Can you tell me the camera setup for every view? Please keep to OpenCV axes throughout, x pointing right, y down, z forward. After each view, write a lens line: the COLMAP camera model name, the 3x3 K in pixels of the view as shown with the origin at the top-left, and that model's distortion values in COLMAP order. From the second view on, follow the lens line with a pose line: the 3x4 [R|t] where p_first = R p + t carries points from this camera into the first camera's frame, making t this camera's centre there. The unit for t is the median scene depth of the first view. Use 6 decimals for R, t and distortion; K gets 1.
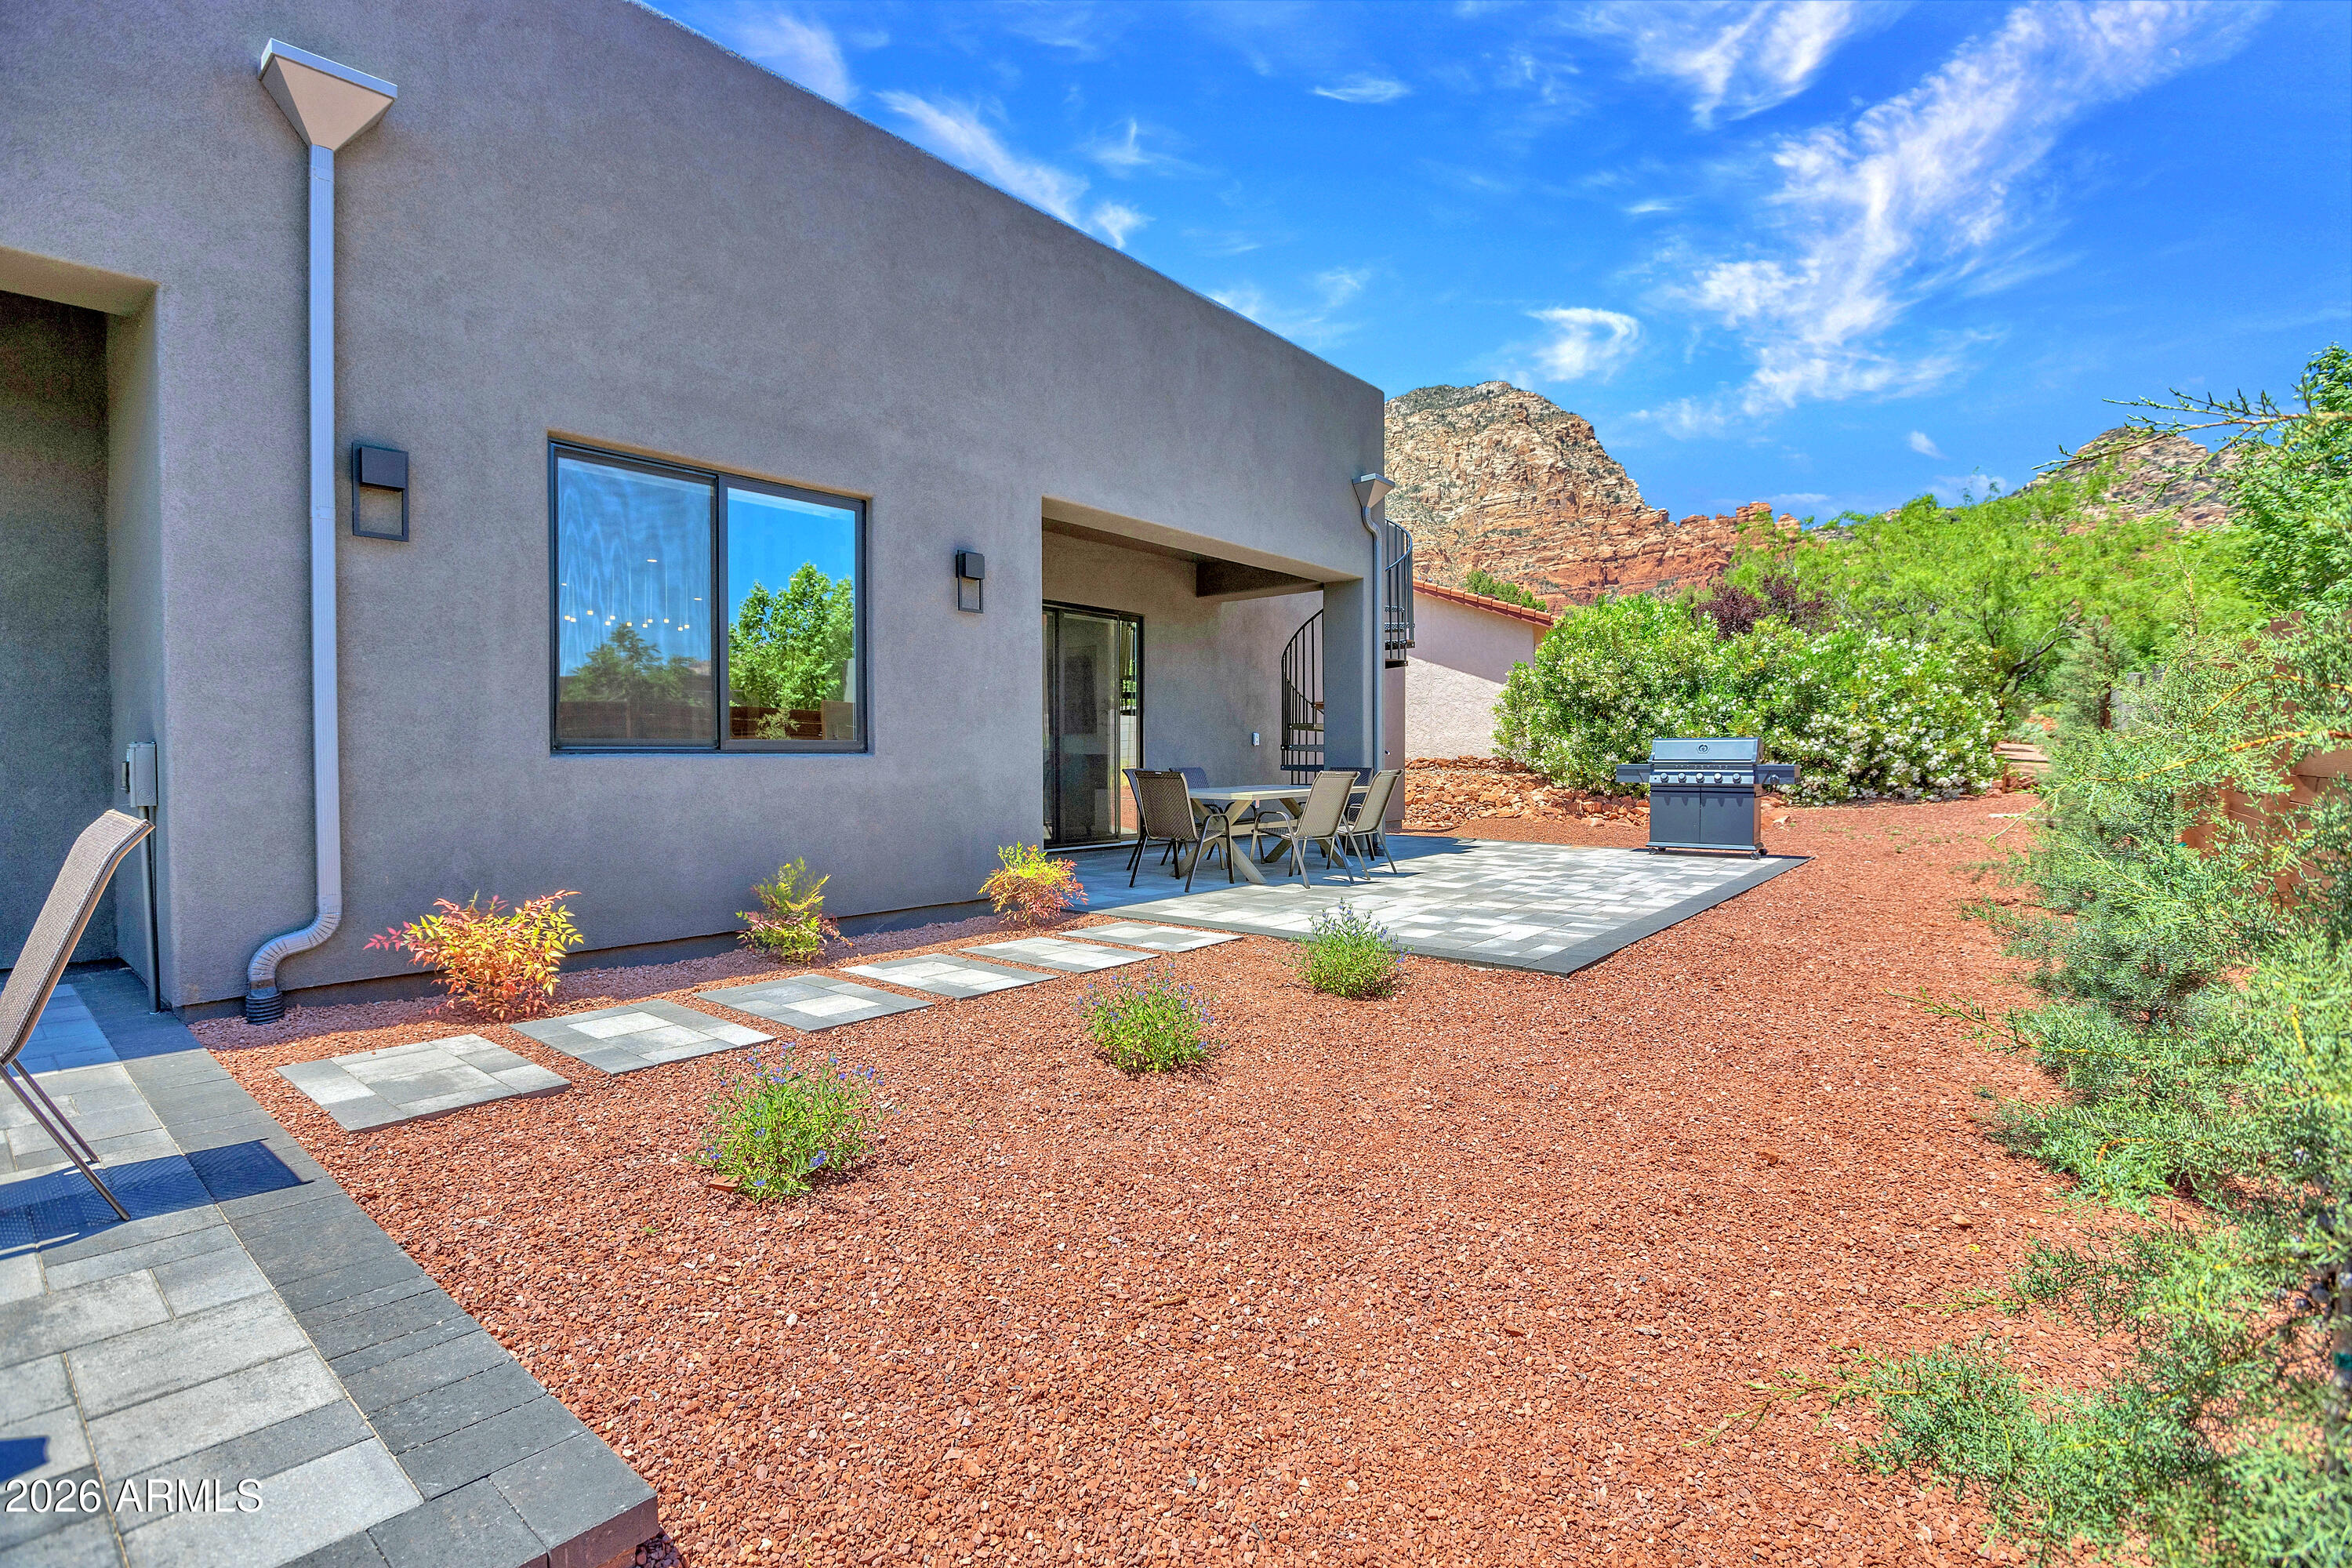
lens RADIAL K [[1099.9, 0, 1168.8], [0, 1099.9, 757.7], [0, 0, 1]] dist [-0.036329, 0.000876]
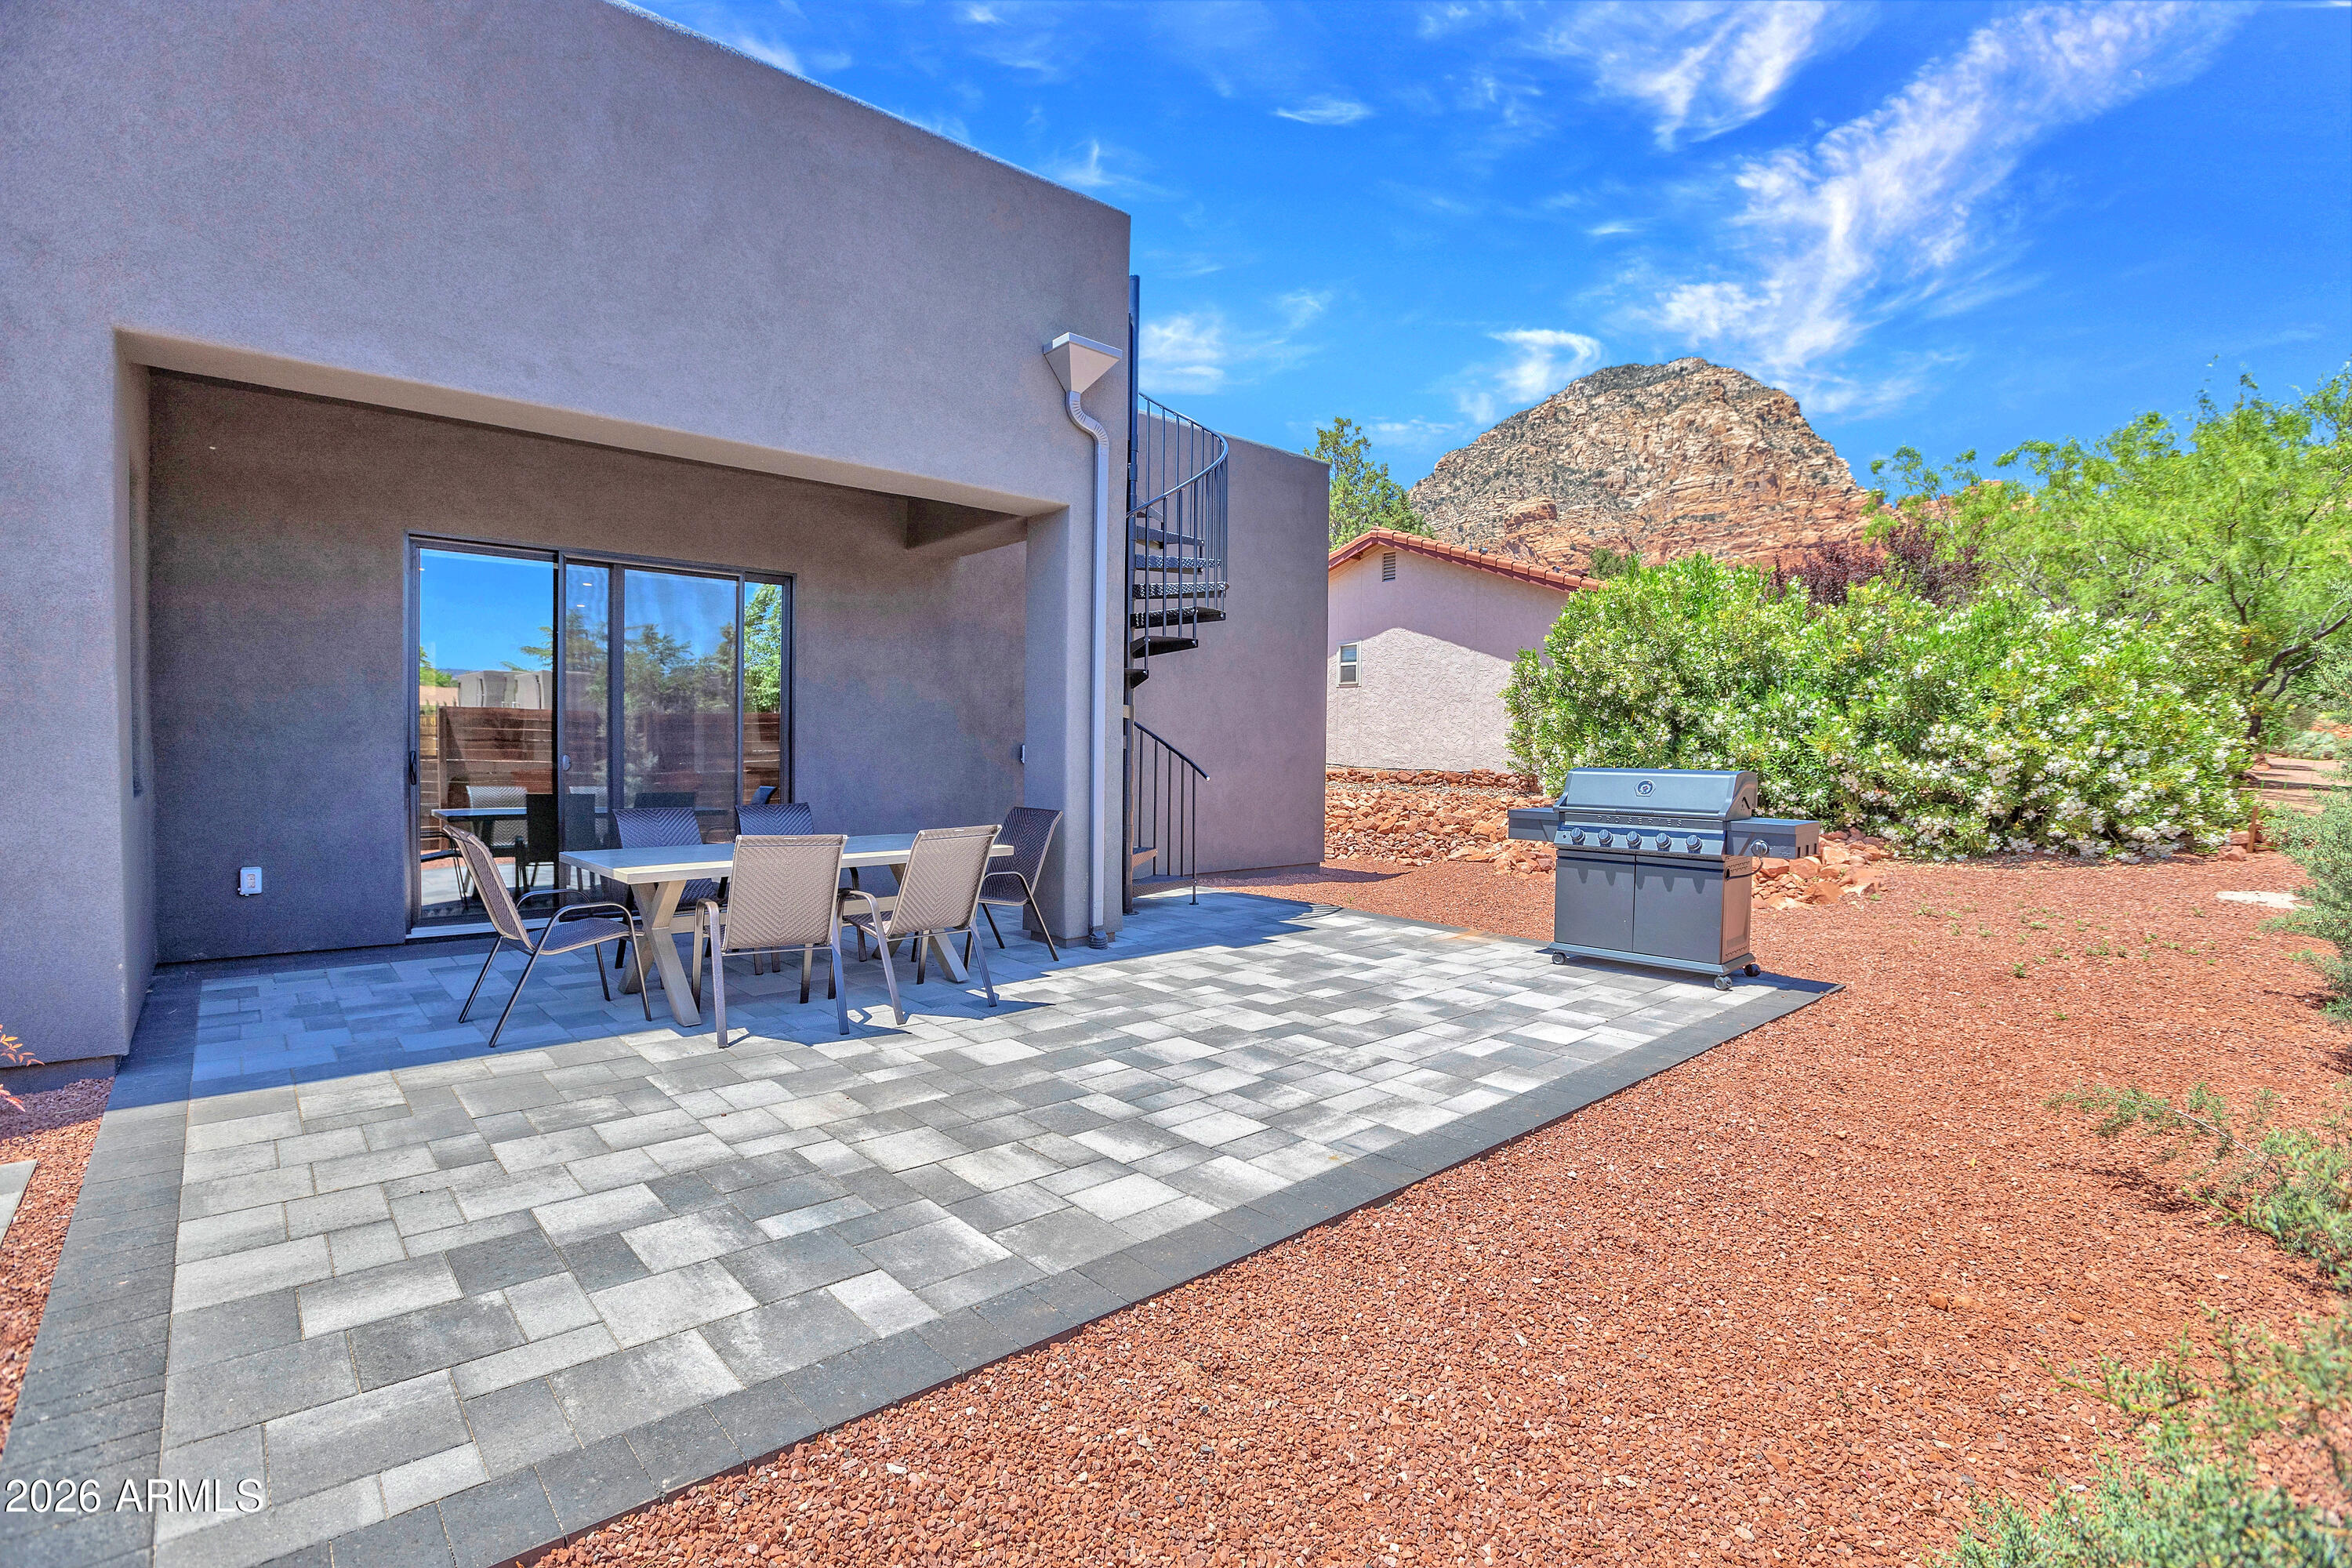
lens RADIAL K [[1084.9, 0, 1177.3], [0, 1084.9, 761.8], [0, 0, 1]] dist [-0.032776, 0.001588]
pose [[0.987828, 0.015727, -0.154753, 0.232507], [-0.014004, 0.999827, 0.012220, -0.018195], [0.154918, -0.009904, 0.987878, 0.275560]]
